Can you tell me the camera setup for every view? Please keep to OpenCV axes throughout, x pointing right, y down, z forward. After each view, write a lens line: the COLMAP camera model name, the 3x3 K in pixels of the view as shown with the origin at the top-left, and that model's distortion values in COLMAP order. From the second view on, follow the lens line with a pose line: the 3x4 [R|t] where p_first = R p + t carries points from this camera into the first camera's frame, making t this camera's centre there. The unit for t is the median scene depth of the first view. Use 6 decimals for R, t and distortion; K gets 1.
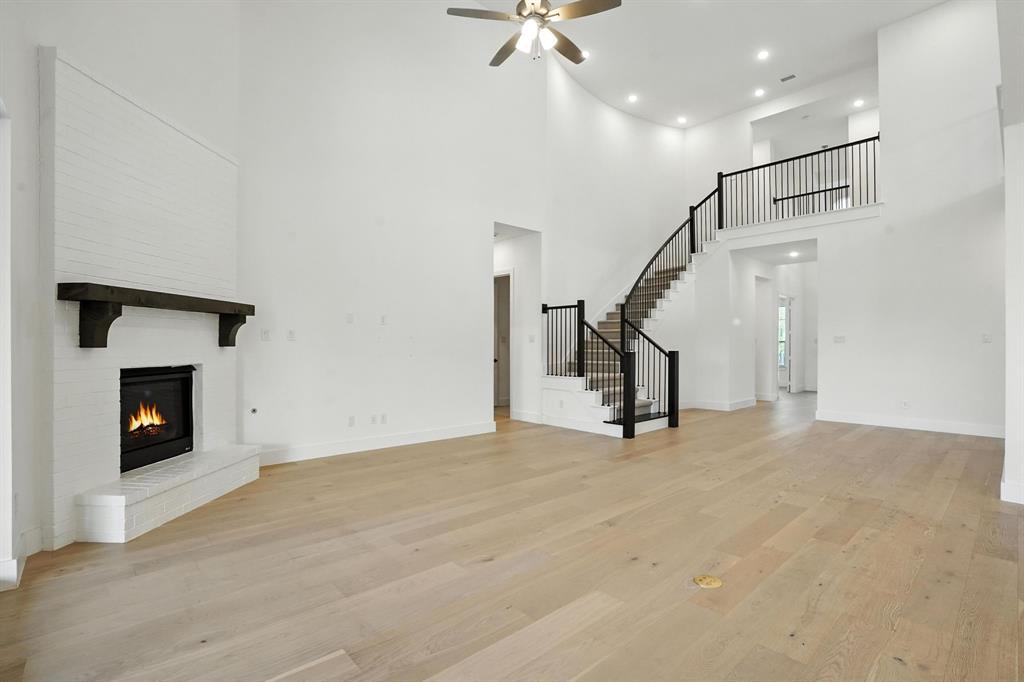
lens RADIAL K [[481.3, 0, 520.7], [0, 481.3, 341.2], [0, 0, 1]] dist [-0.046917, 0.012833]
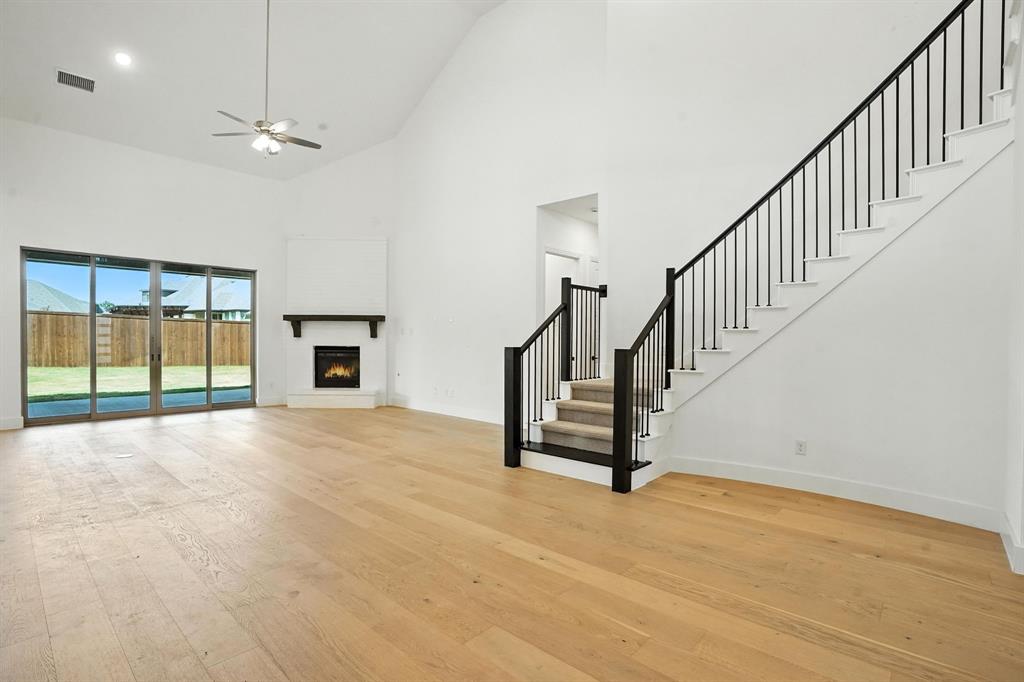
lens RADIAL K [[481.3, 0, 513.4], [0, 481.3, 344.9], [0, 0, 1]] dist [-0.046917, 0.012833]
pose [[0.070123, 0.000478, -0.997538, 1.416177], [-0.006643, 0.999978, 0.000013, 0.037284], [0.997516, 0.006626, 0.070124, 1.453474]]
